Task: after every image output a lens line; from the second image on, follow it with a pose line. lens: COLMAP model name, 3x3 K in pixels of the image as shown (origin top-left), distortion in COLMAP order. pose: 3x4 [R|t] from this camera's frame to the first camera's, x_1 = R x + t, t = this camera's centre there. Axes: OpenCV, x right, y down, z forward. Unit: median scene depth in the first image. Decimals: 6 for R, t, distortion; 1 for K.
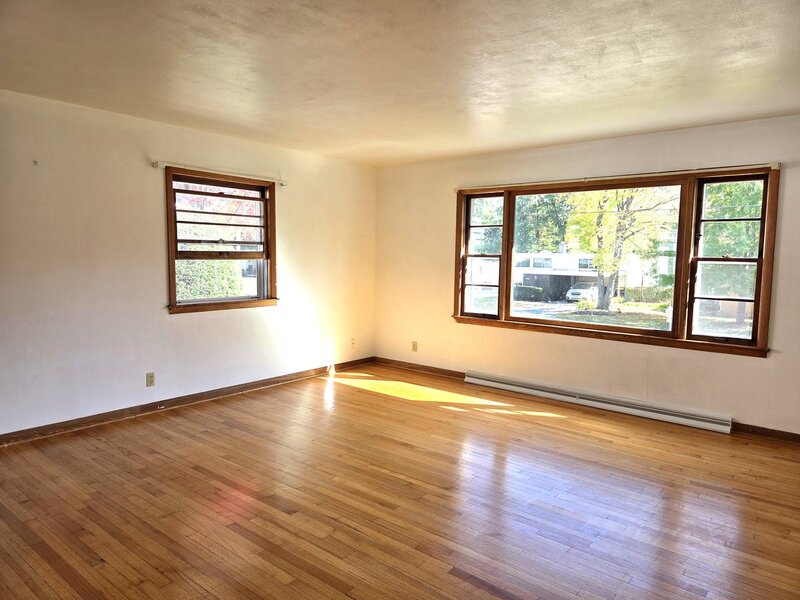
lens RADIAL K [[539.2, 0, 400.0], [0, 539.2, 300.0], [0, 0, 1]] dist [0.047388, -0.000883]
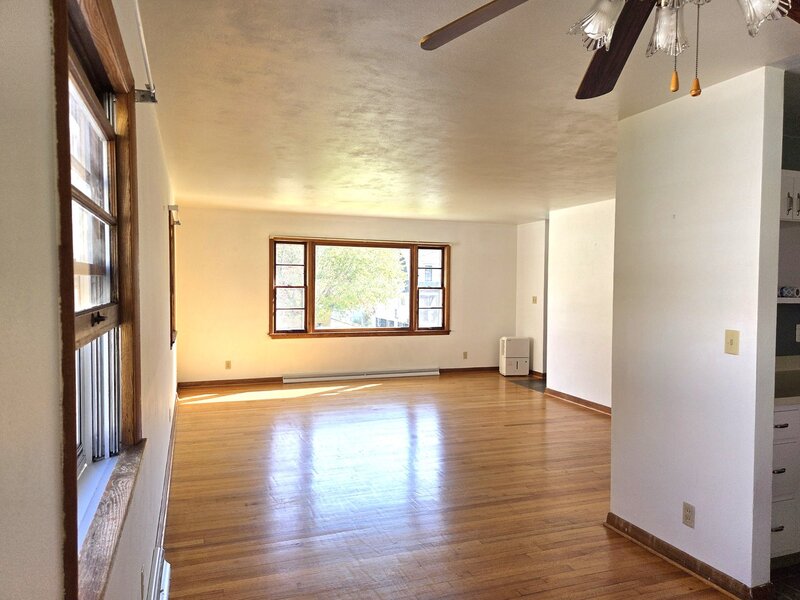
lens RADIAL K [[539.2, 0, 400.0], [0, 539.2, 300.0], [0, 0, 1]] dist [0.047388, -0.000883]
pose [[0.505581, -0.034230, 0.862100, -0.906563], [0.073642, 0.997278, -0.003590, -0.025233], [-0.859631, 0.065302, 0.506726, 0.084030]]
